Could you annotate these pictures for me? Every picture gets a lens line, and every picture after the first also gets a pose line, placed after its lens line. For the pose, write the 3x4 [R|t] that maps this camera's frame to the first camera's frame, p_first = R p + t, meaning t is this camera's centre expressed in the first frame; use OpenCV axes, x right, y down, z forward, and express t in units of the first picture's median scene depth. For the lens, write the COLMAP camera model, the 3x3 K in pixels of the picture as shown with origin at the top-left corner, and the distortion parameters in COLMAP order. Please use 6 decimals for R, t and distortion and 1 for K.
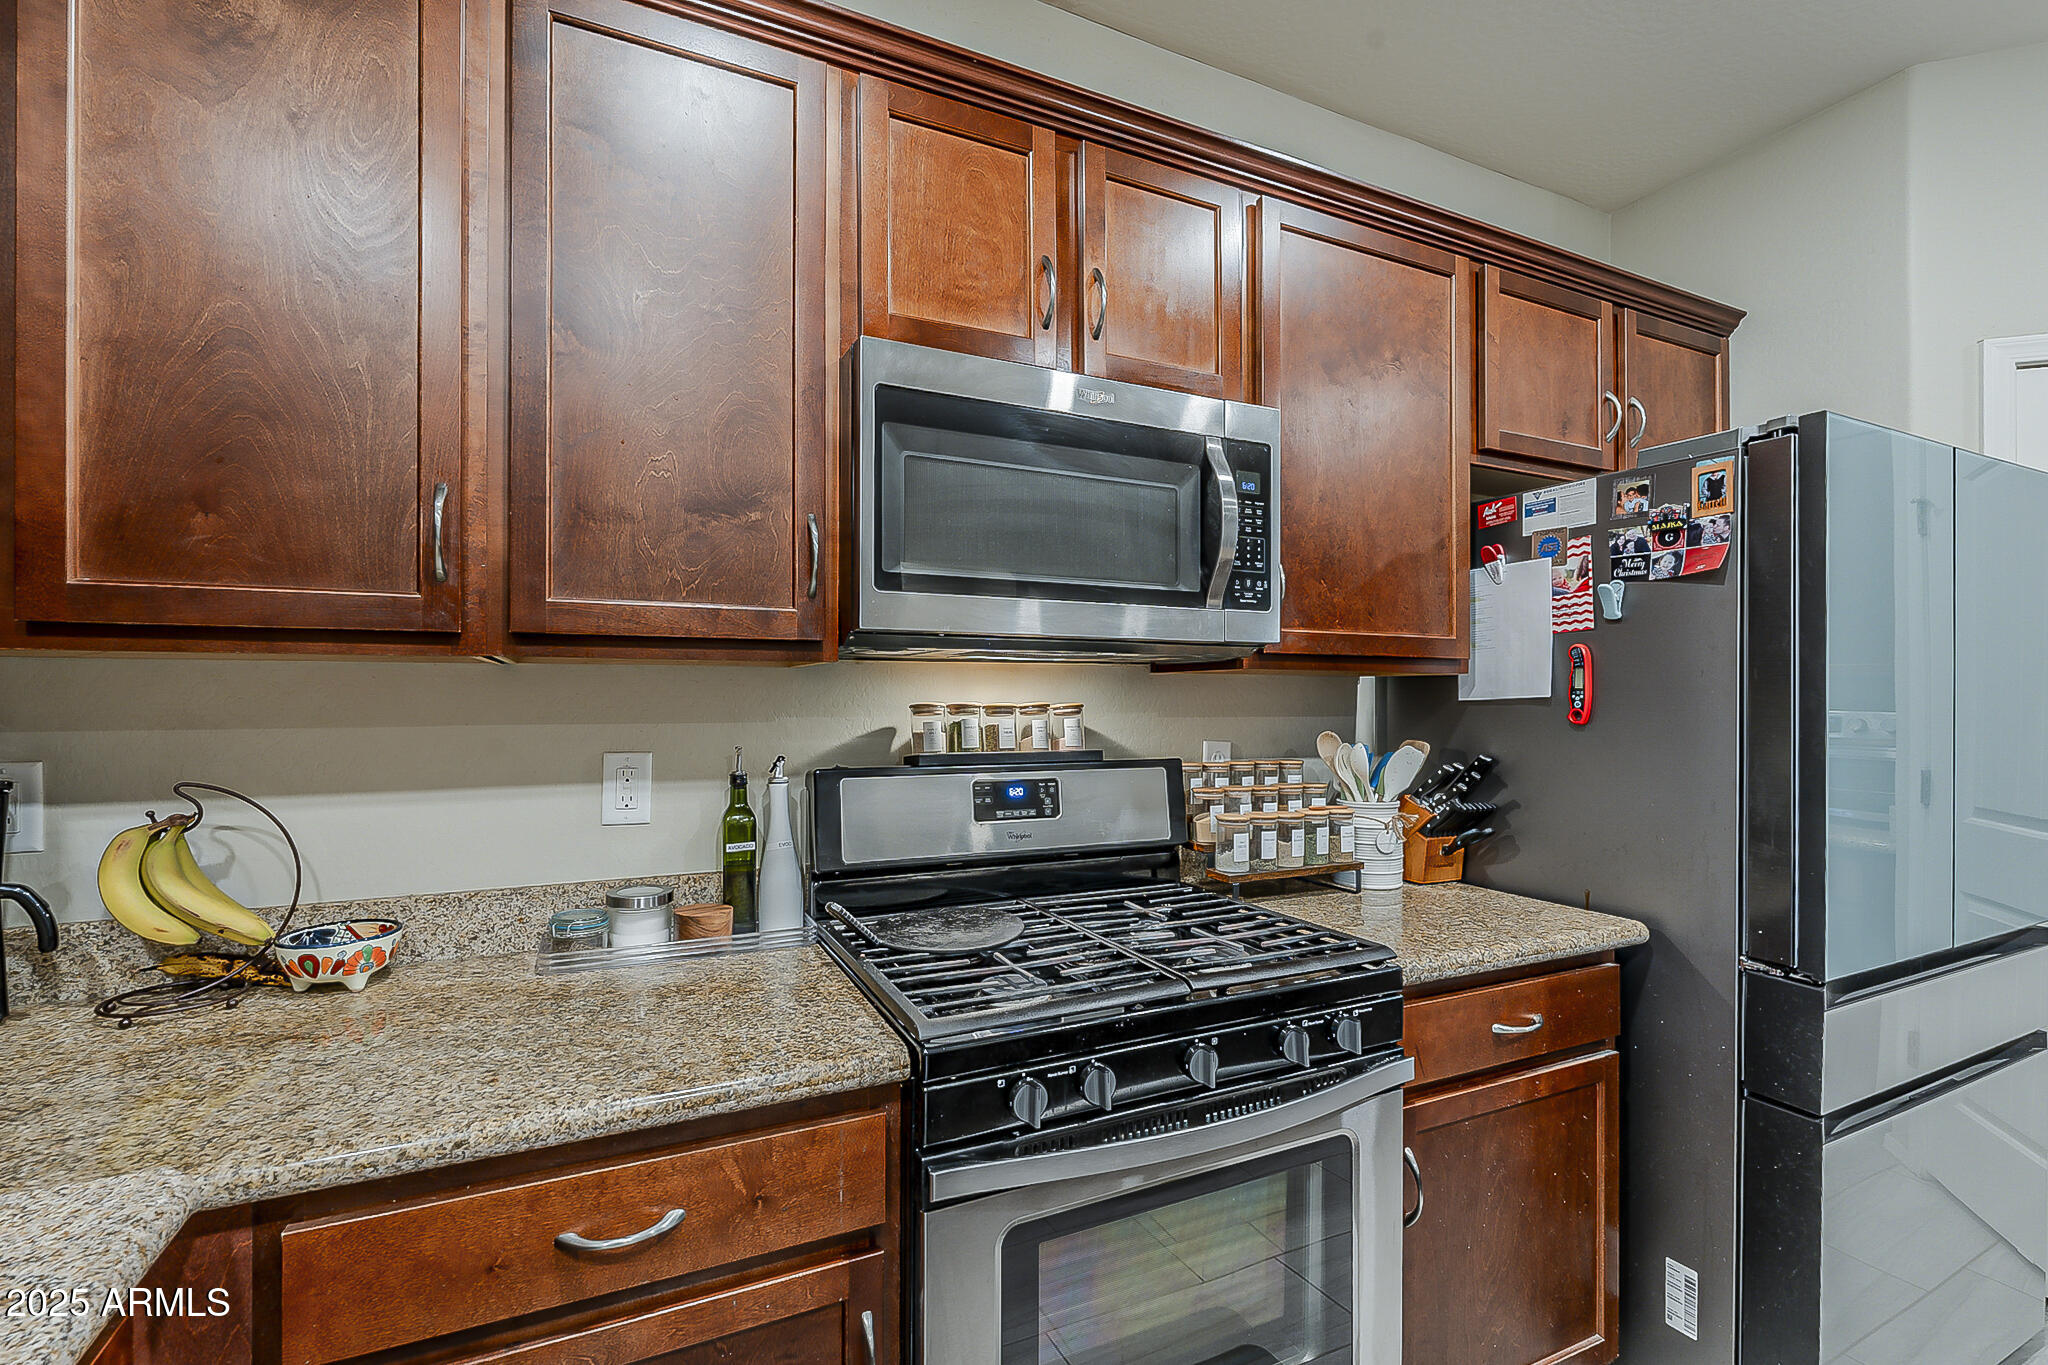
lens RADIAL K [[902.9, 0, 1017.4], [0, 902.9, 689.7], [0, 0, 1]] dist [-0.003953, 0.000118]
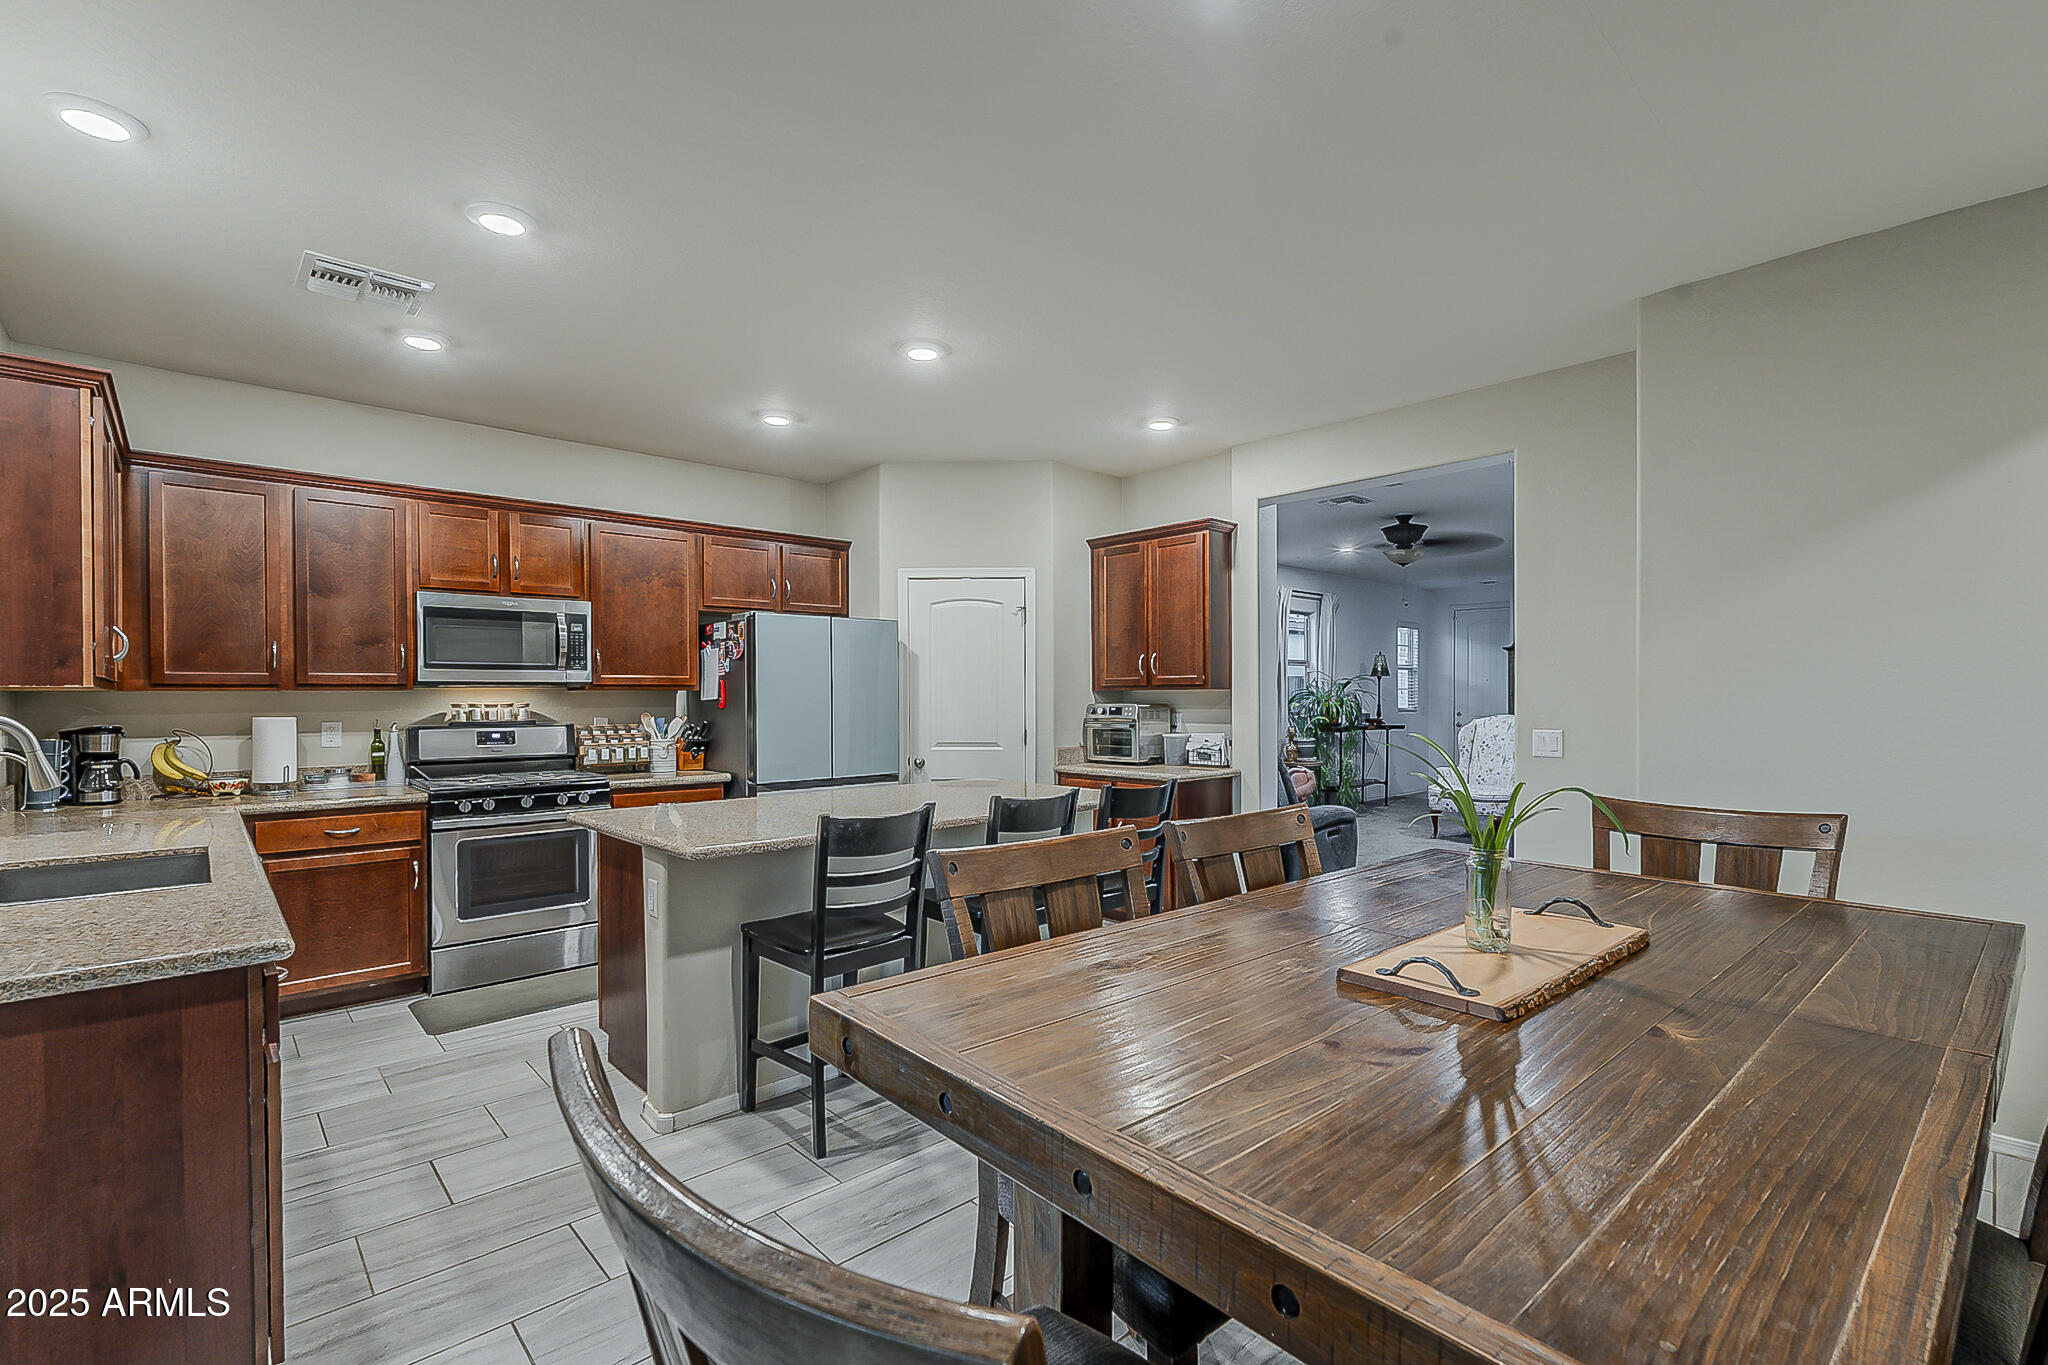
lens RADIAL K [[902.9, 0, 1017.2], [0, 902.9, 697.6], [0, 0, 1]] dist [-0.003953, 0.000118]
pose [[0.955146, -0.009164, 0.295994, 0.791829], [0.006801, 0.999936, 0.009011, -0.017177], [-0.296058, -0.006593, 0.955147, -2.351301]]
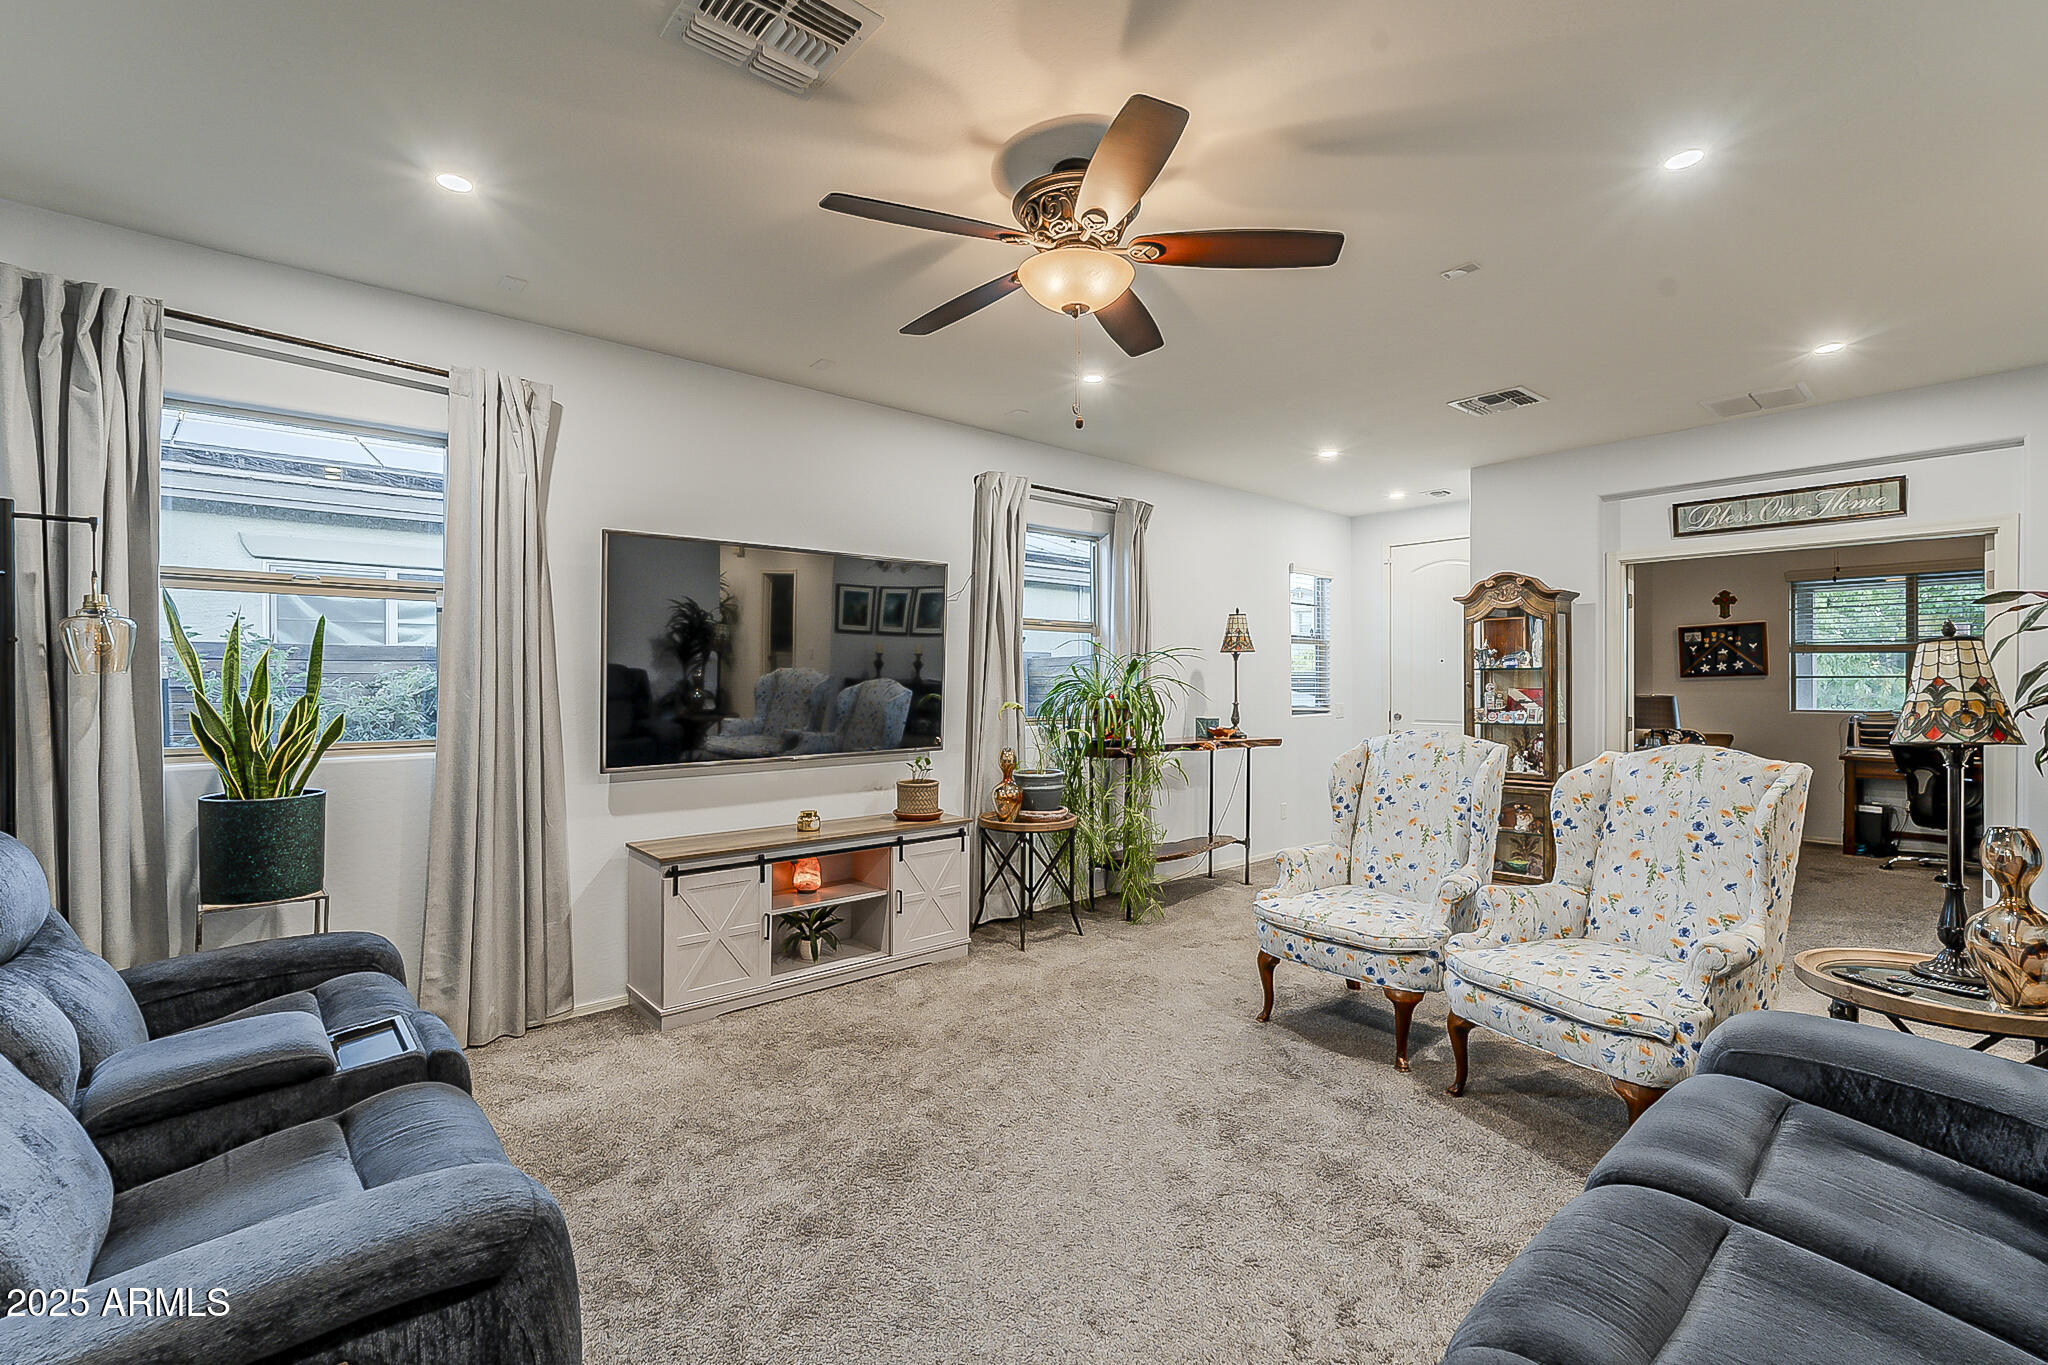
lens RADIAL K [[902.9, 0, 1029.3], [0, 902.9, 689.5], [0, 0, 1]] dist [-0.003953, 0.000118]
pose [[0.959402, -0.010517, 0.281845, 3.669023], [0.007940, 0.999916, 0.010283, 0.017831], [-0.281929, -0.007628, 0.959405, 0.087844]]
